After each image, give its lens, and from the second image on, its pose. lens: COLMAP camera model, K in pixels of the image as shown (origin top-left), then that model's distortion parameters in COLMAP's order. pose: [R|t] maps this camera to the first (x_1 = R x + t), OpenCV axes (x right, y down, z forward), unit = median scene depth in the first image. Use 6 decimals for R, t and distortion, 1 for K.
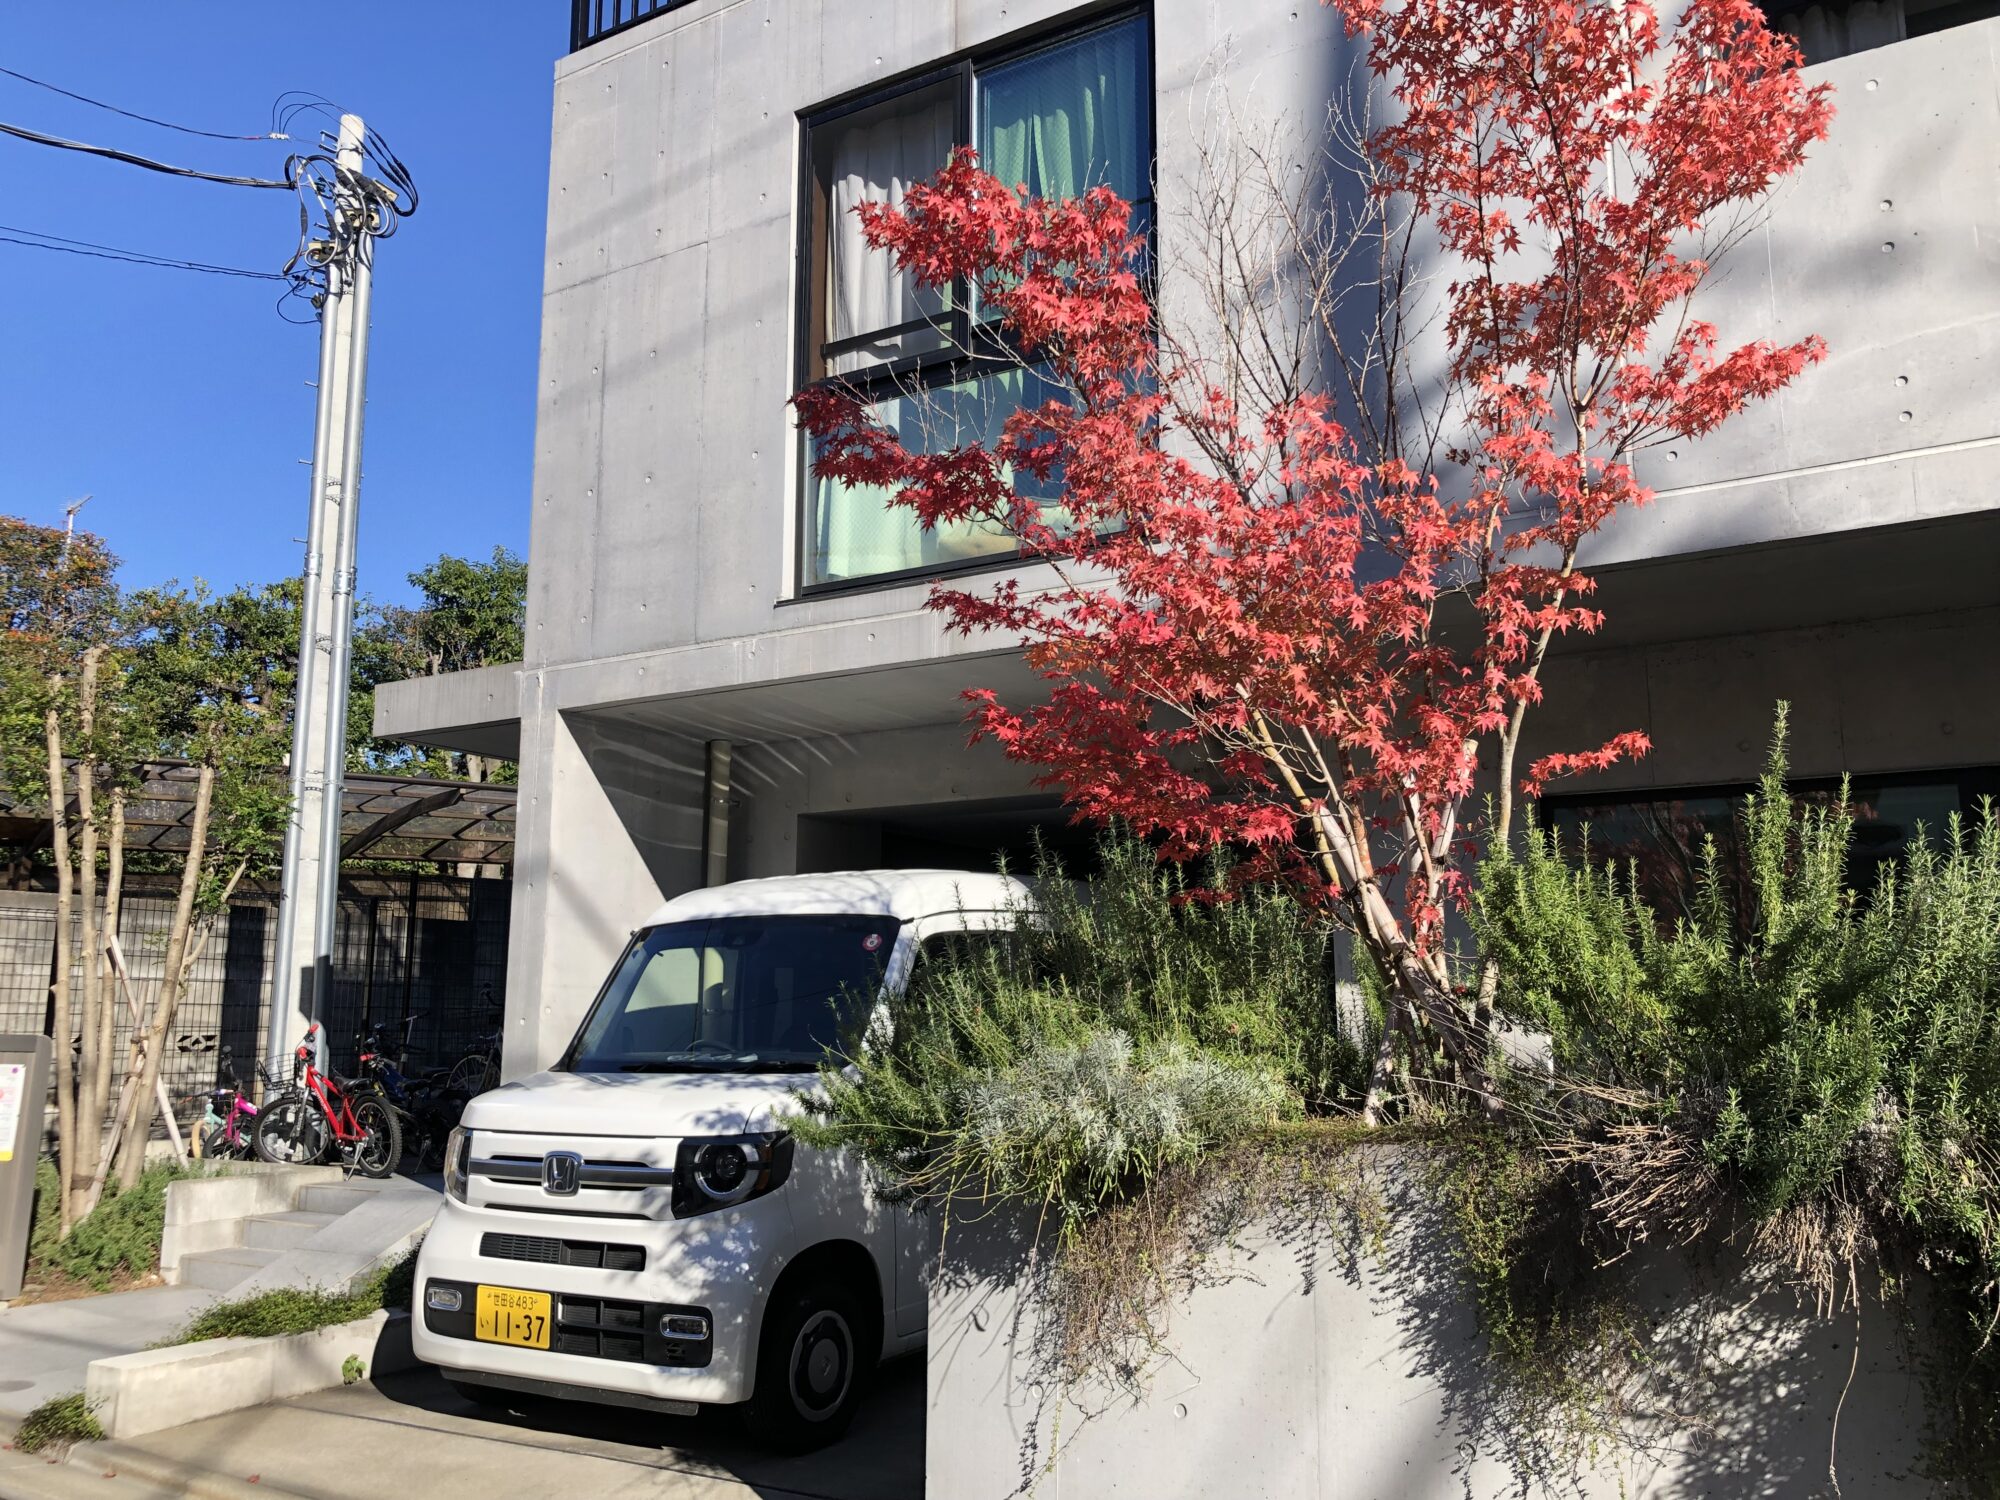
lens RADIAL K [[1603.5, 0, 1004.7], [0, 1603.5, 709.0], [0, 0, 1]] dist [0.027696, -0.000625]
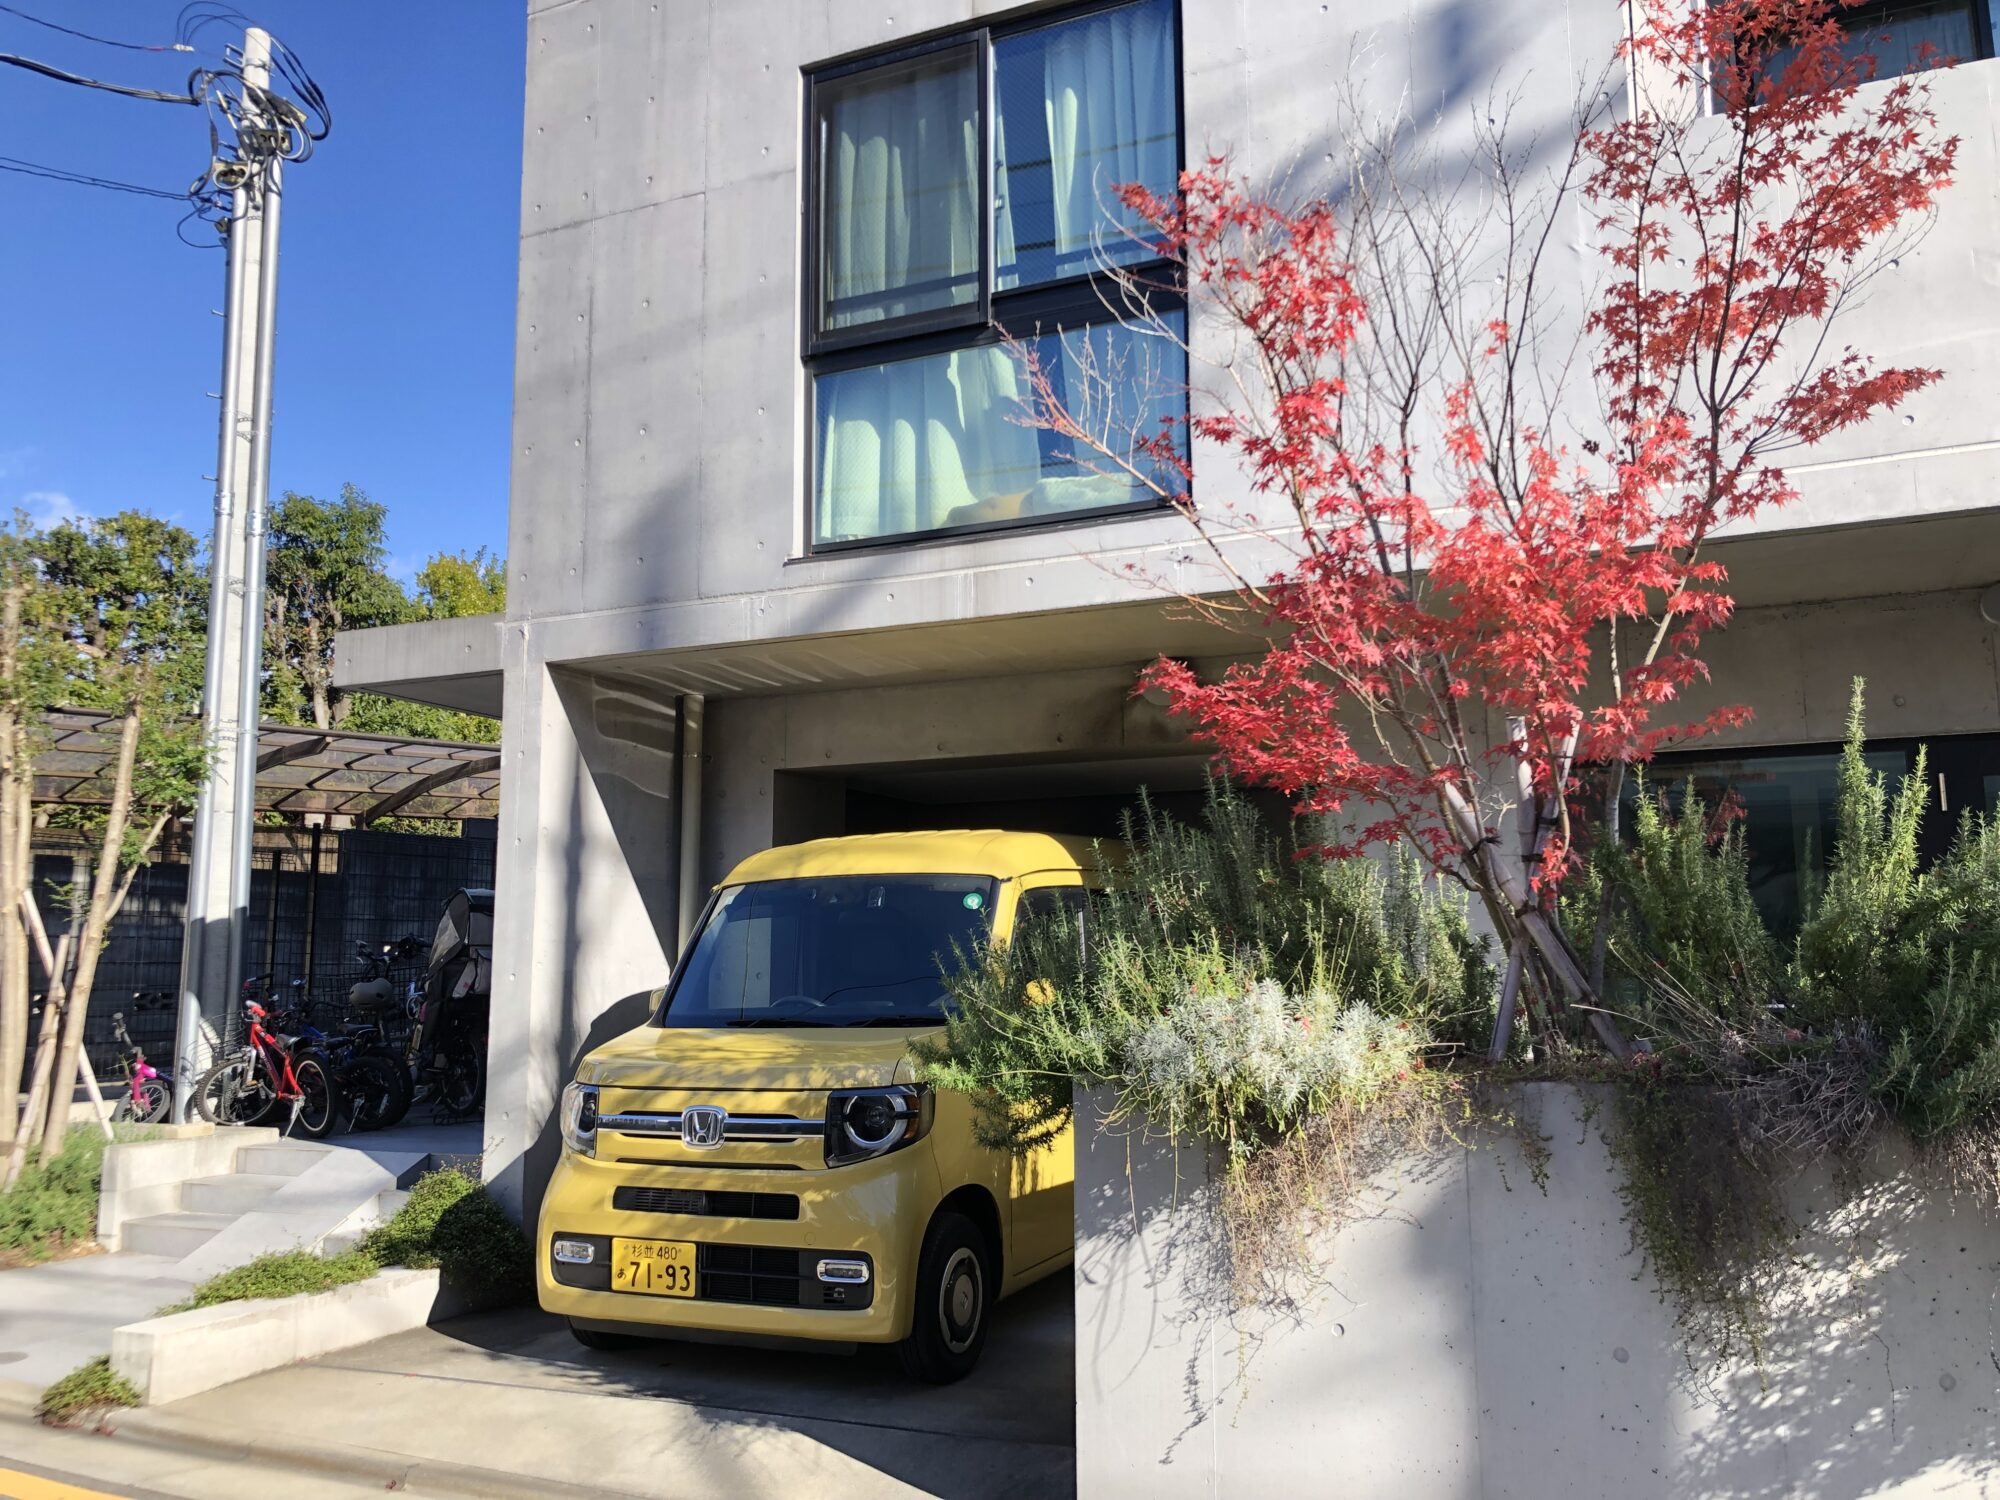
lens RADIAL K [[1603.5, 0, 1004.7], [0, 1603.5, 709.0], [0, 0, 1]] dist [0.027696, -0.000625]
pose [[0.992140, 0.011073, 0.124643, -0.121887], [-0.014922, 0.999439, 0.029984, -0.005136], [-0.124241, -0.031609, 0.991749, -0.015289]]
